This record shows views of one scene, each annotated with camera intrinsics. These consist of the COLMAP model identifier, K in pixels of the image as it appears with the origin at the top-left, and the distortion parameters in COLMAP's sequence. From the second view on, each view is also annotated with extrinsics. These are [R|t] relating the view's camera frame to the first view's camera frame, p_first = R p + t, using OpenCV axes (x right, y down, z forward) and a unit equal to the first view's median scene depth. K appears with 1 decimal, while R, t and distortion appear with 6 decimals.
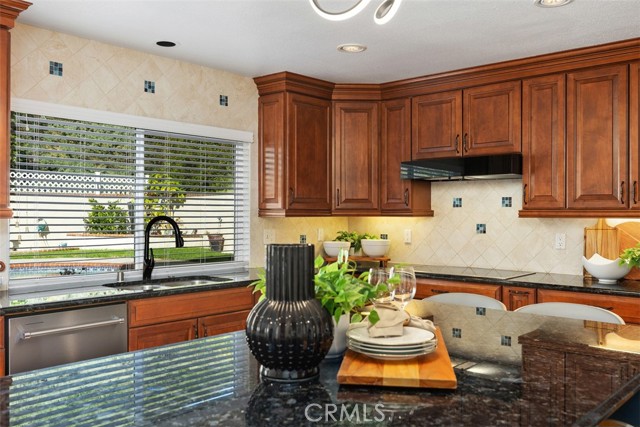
lens RADIAL K [[580.8, 0, 320.0], [0, 580.8, 213.5], [0, 0, 1]] dist [0.001164, -0.001766]
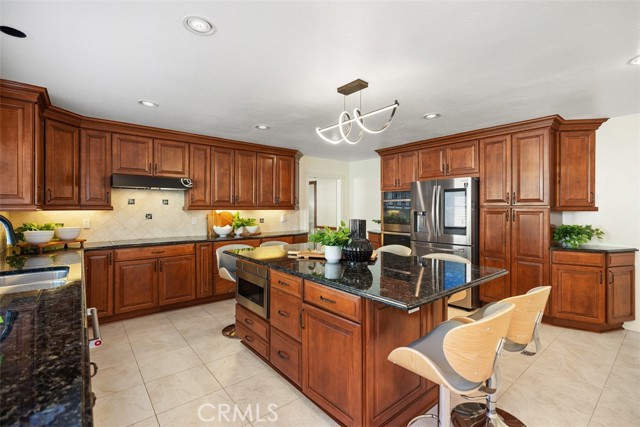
lens RADIAL K [[286.6, 0, 320.3], [0, 286.6, 209.5], [0, 0, 1]] dist [0.000882, 0.000619]
pose [[0.153123, -0.005346, 0.988193, -0.555615], [0.001365, 0.999986, 0.005198, 0.000640], [-0.988206, 0.000553, 0.153128, 0.363109]]
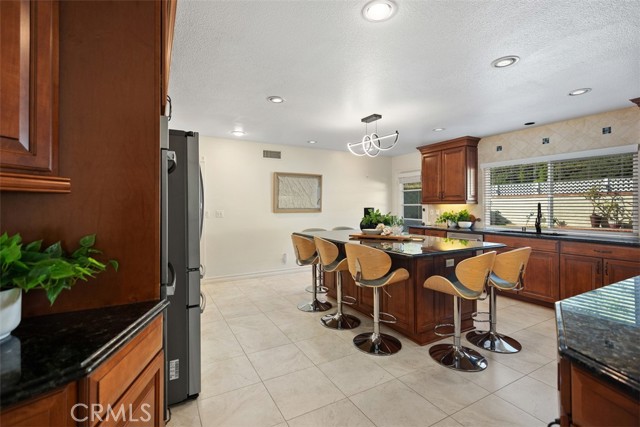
lens RADIAL K [[292.1, 0, 317.3], [0, 292.1, 206.6], [0, 0, 1]] dist [-0.001131, -0.000150]
pose [[-0.328836, -0.003761, -0.944380, 0.878536], [-0.001358, 0.999993, -0.003510, 0.020728], [0.944386, 0.000128, -0.328838, 0.519041]]
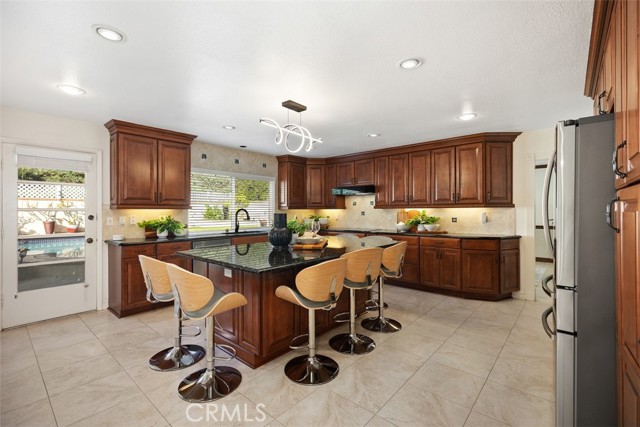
lens RADIAL K [[286.6, 0, 320.3], [0, 286.6, 209.5], [0, 0, 1]] dist [0.000882, 0.000619]
pose [[0.999811, -0.007731, 0.017865, 0.065180], [0.007815, 0.999959, -0.004613, 0.014640], [-0.017829, 0.004751, 0.999830, -0.317300]]
